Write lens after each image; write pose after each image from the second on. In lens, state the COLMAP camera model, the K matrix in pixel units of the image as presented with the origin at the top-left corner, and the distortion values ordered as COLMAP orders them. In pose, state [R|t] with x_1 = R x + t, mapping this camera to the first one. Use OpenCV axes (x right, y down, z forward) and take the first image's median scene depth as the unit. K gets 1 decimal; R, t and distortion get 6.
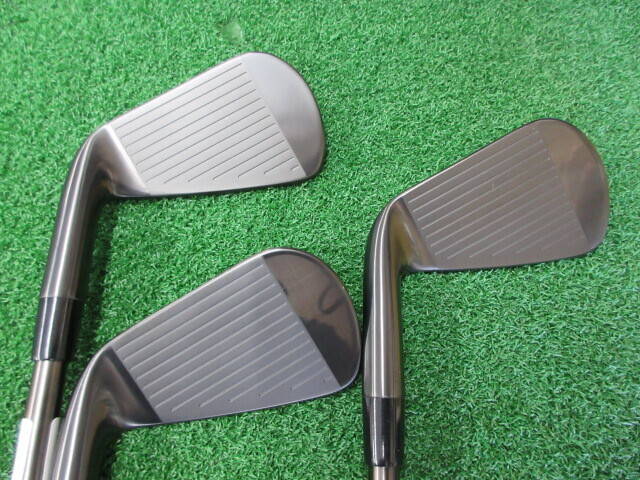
lens RADIAL K [[467.5, 0, 321.5], [0, 467.5, 240.2], [0, 0, 1]] dist [0.001206, -0.001862]
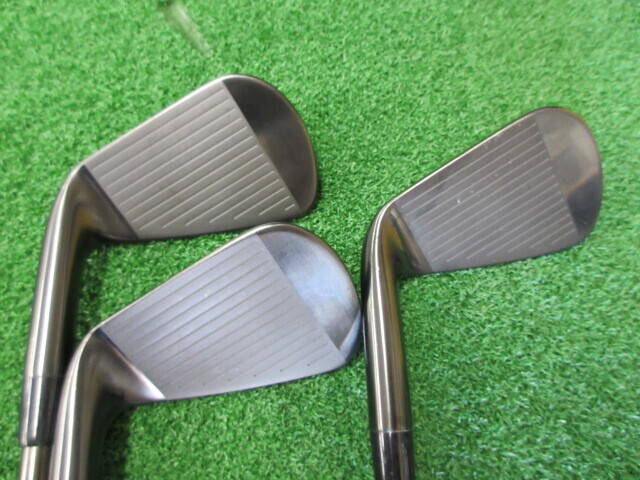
lens RADIAL K [[467.5, 0, 318.9], [0, 467.5, 238.2], [0, 0, 1]] dist [0.001206, -0.001862]
pose [[0.999986, 0.002509, 0.004632, 0.203597], [-0.002673, 0.999356, 0.035785, 0.281505], [-0.004539, -0.035796, 0.999349, -0.109710]]
